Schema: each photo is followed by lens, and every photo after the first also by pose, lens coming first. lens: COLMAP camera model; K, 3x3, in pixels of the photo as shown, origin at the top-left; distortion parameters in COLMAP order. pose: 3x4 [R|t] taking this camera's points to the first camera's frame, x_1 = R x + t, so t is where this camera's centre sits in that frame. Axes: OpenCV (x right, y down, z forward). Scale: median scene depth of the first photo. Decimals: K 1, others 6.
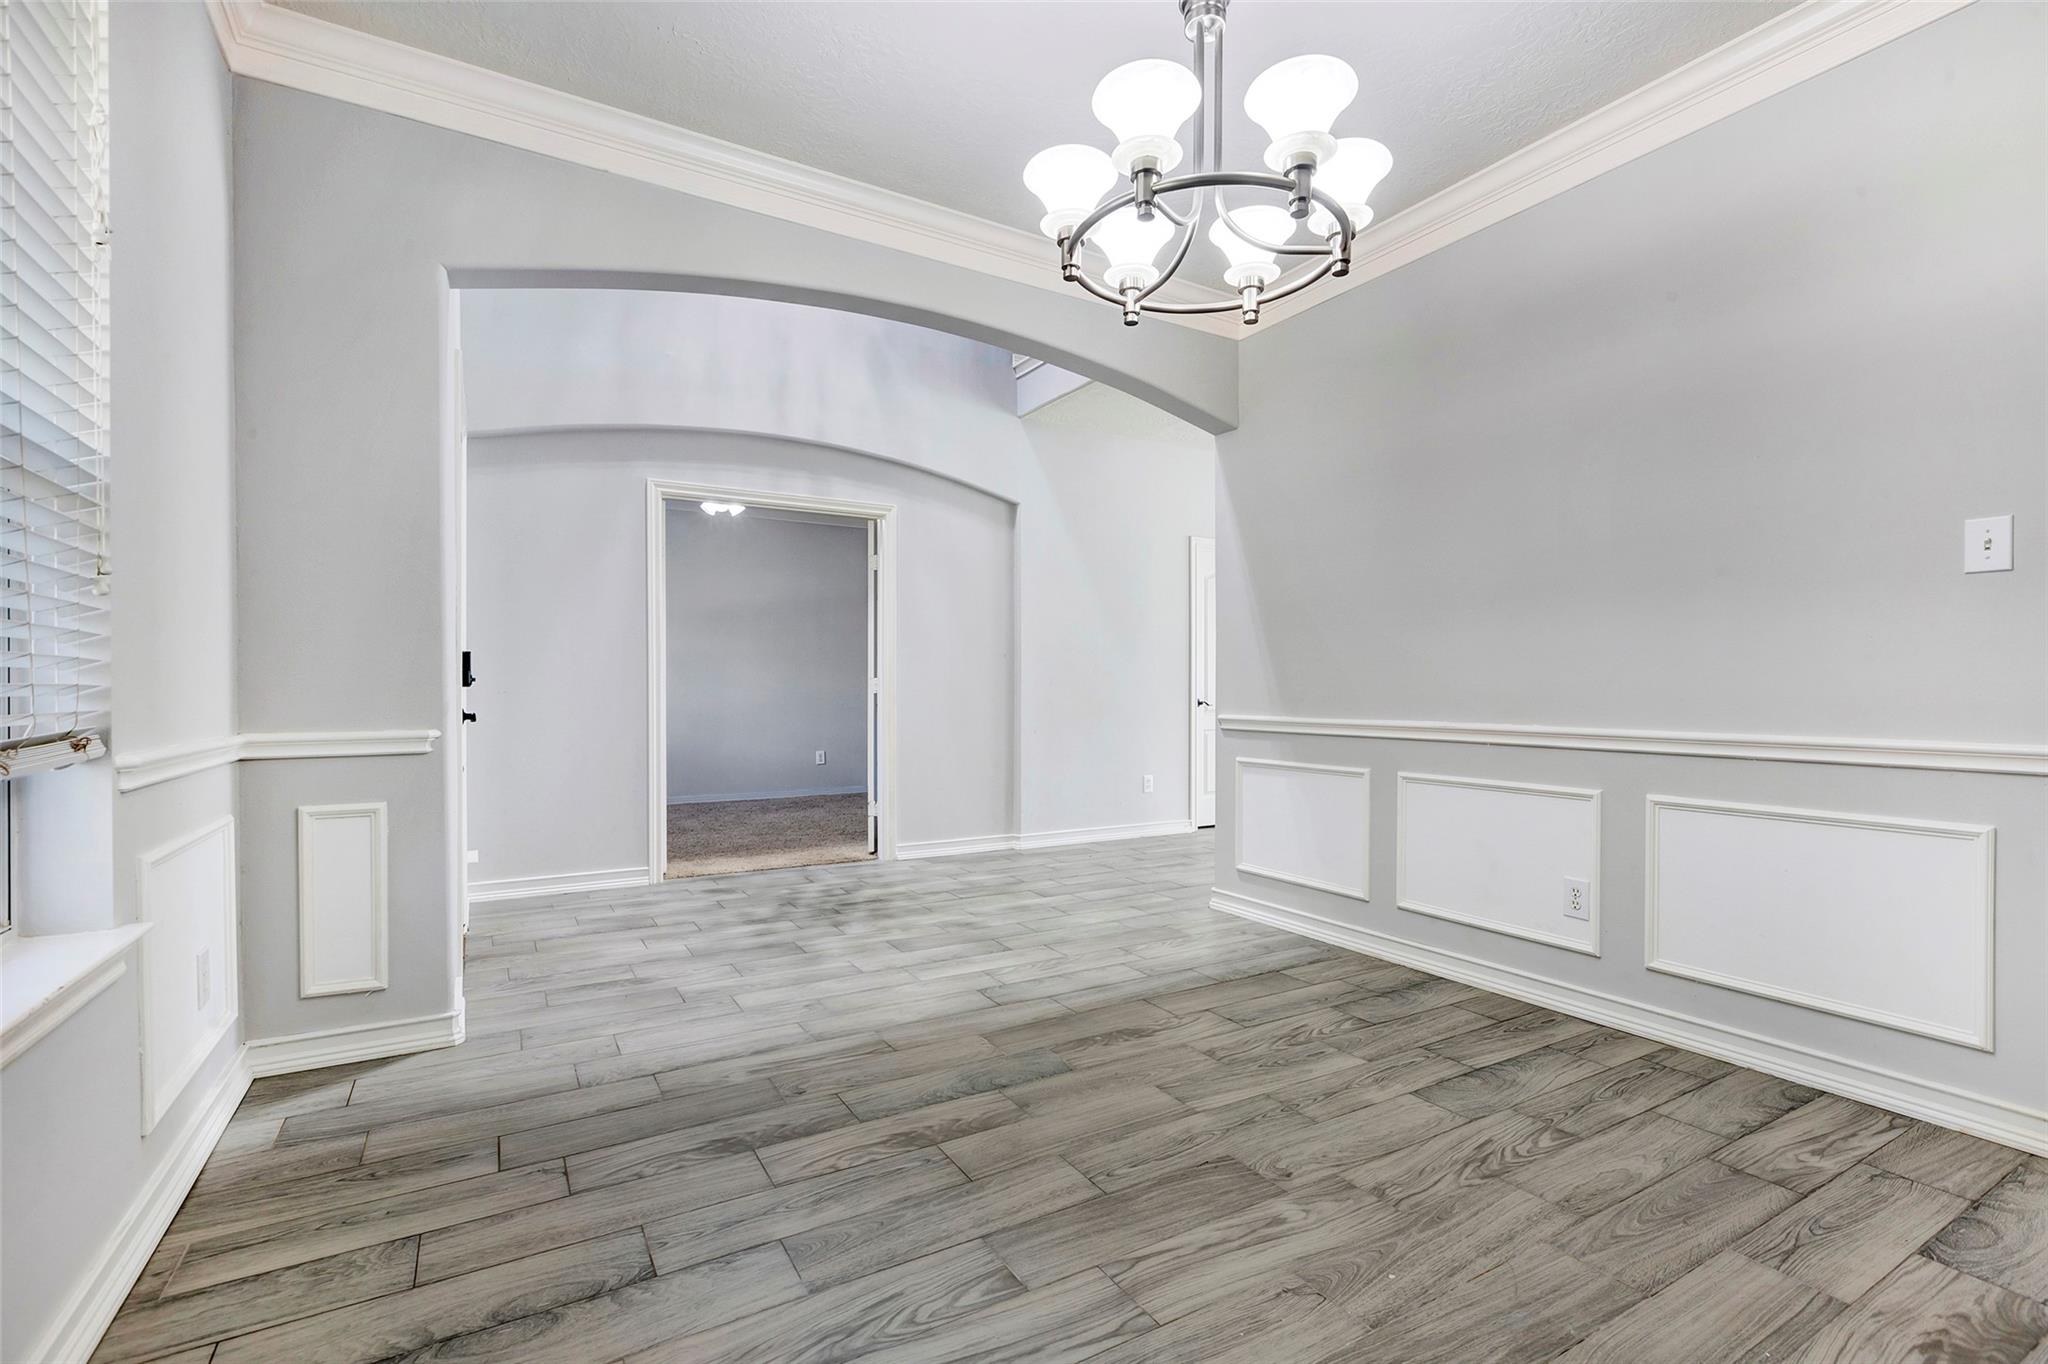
lens RADIAL K [[938.6, 0, 1035.4], [0, 938.6, 691.4], [0, 0, 1]] dist [0.001164, 0.000131]
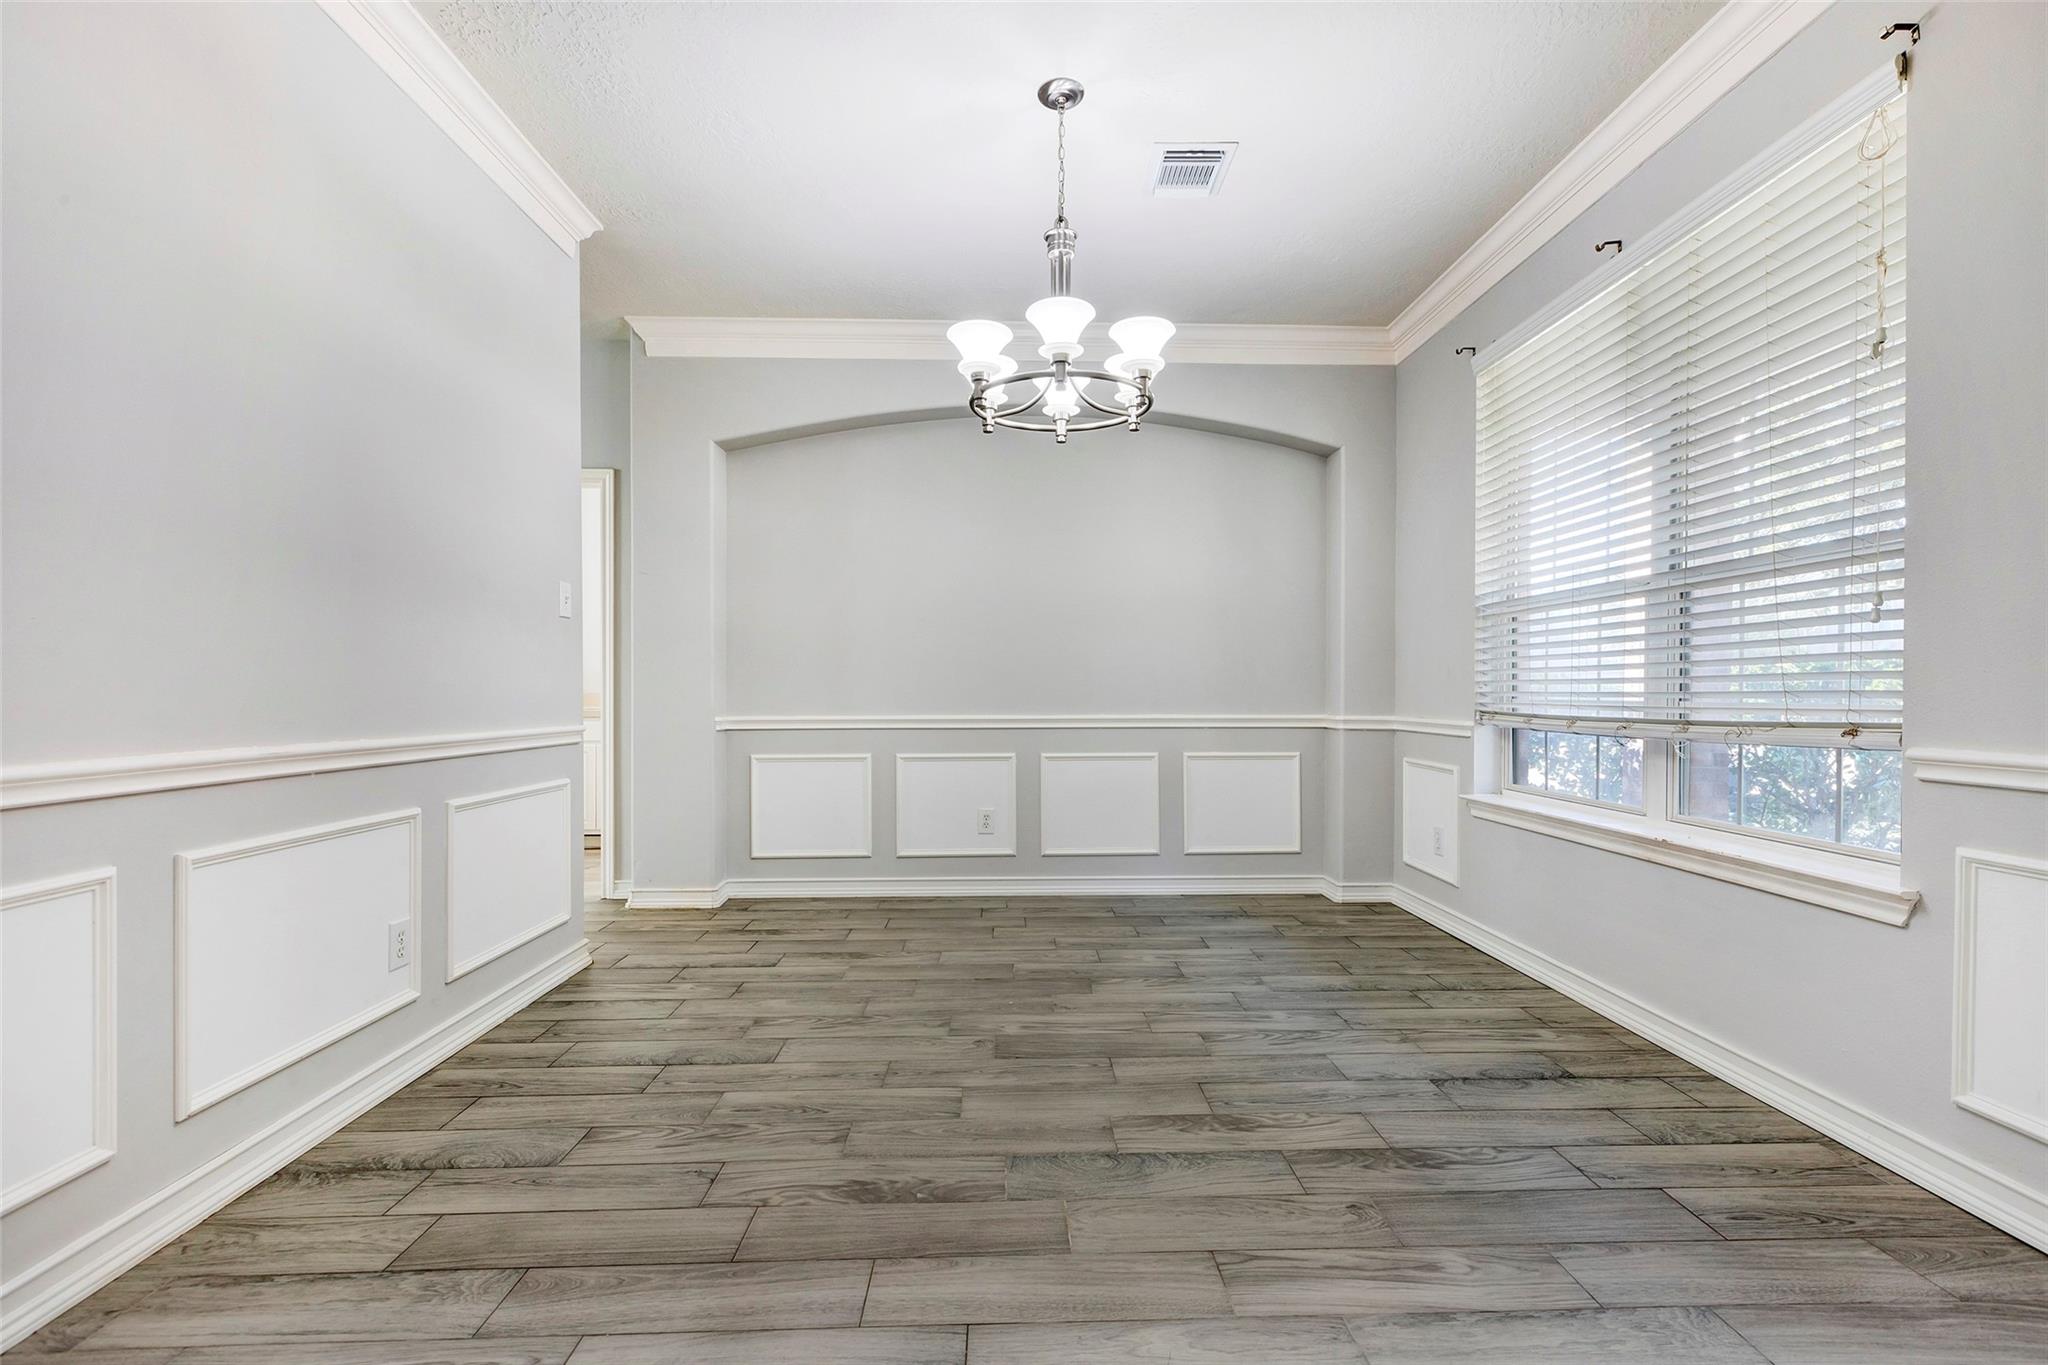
lens RADIAL K [[938.6, 0, 1032.9], [0, 938.6, 690.9], [0, 0, 1]] dist [0.001164, 0.000131]
pose [[-0.877109, 0.000756, 0.480291, -0.424111], [0.000118, 0.999999, -0.001360, -0.002807], [-0.480292, -0.001136, -0.877108, 1.962369]]
